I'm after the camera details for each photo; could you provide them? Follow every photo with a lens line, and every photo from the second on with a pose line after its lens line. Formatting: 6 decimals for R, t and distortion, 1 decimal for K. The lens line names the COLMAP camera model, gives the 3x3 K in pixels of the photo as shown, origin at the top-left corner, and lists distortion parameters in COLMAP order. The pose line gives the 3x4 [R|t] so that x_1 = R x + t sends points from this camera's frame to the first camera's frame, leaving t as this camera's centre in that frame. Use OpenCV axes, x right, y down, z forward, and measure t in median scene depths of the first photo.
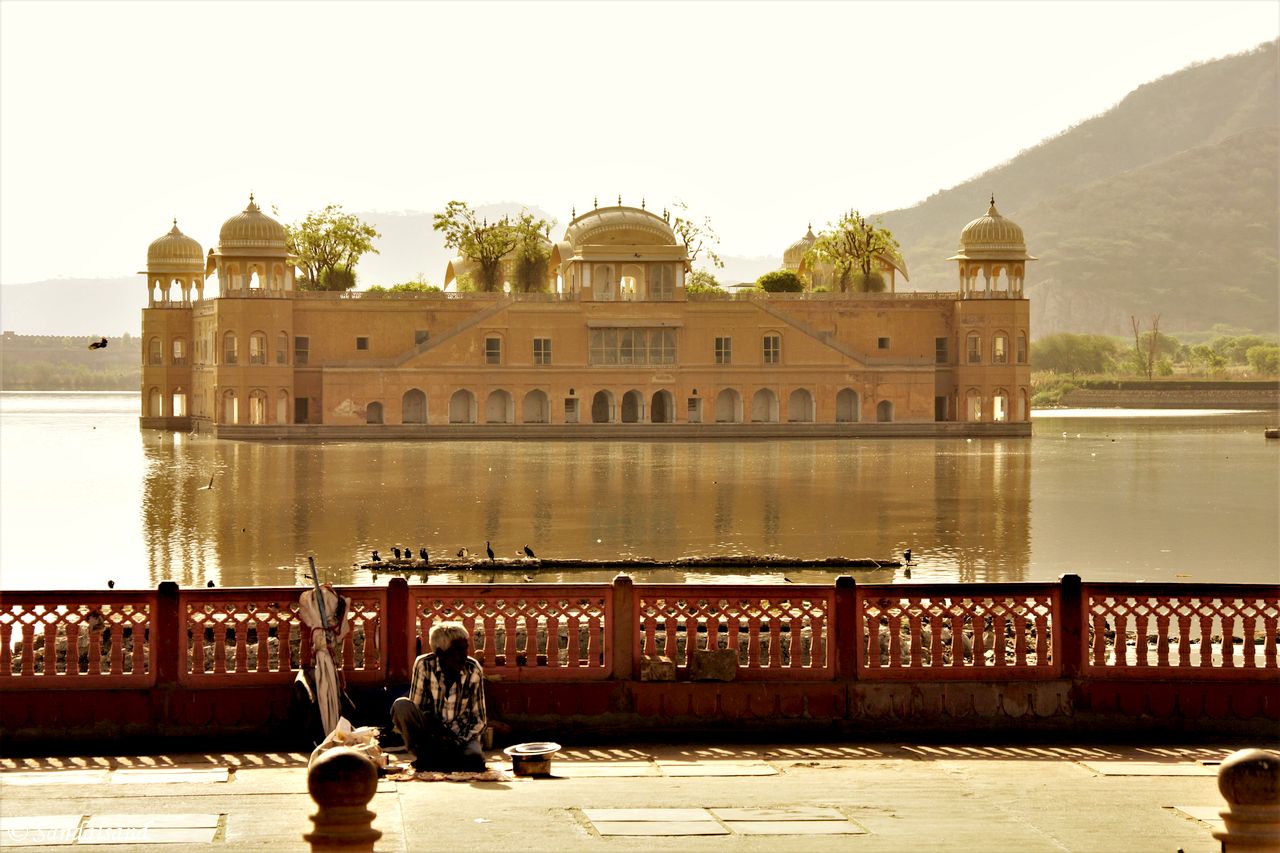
lens RADIAL K [[4495.1, 0, 631.4], [0, 4495.1, 419.9], [0, 0, 1]] dist [1.116422, 0.000000]
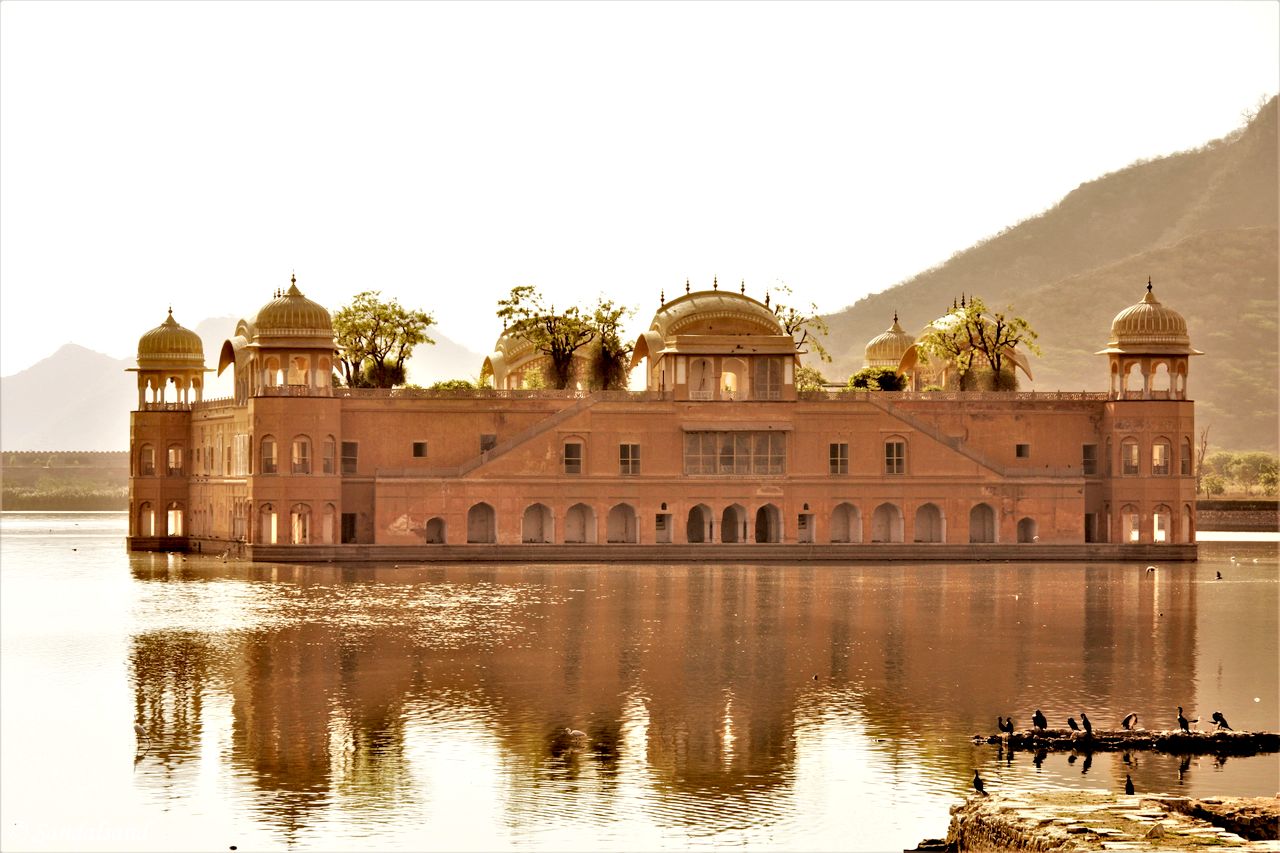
lens RADIAL K [[4804.1, 0, 640.2], [0, 4804.1, 439.2], [0, 0, 1]] dist [1.217217, 0.000000]
pose [[0.999421, 0.002303, 0.033952, -0.048028], [-0.001564, 0.999761, -0.021798, 0.000889], [-0.033994, 0.021732, 0.999186, 0.086079]]
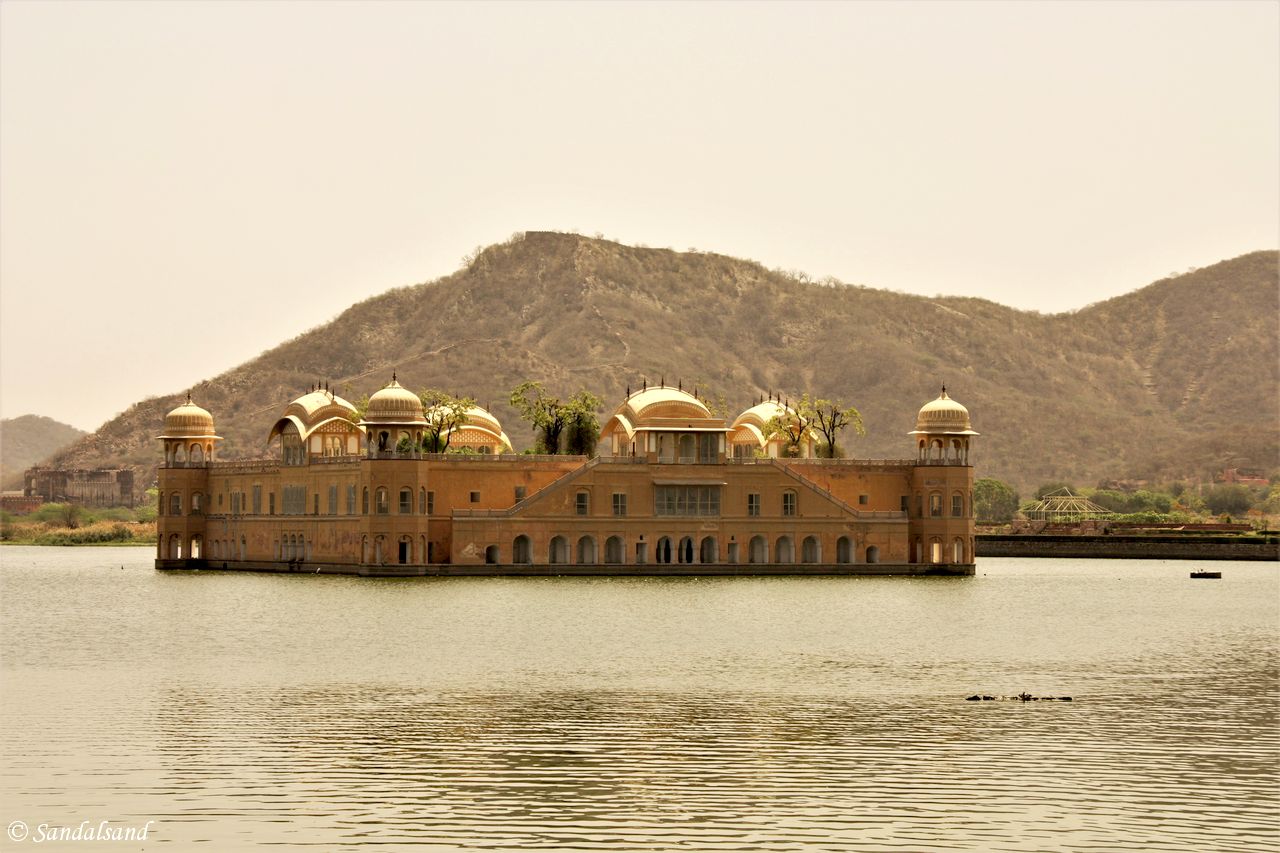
lens RADIAL K [[3520.6, 0, 647.1], [0, 3520.6, 432.2], [0, 0, 1]] dist [0.652998, 0.000000]
pose [[0.967654, 0.011514, 0.252018, -0.248787], [-0.002068, 0.999286, -0.037716, 0.001169], [-0.252272, 0.035975, 0.966987, 0.074471]]
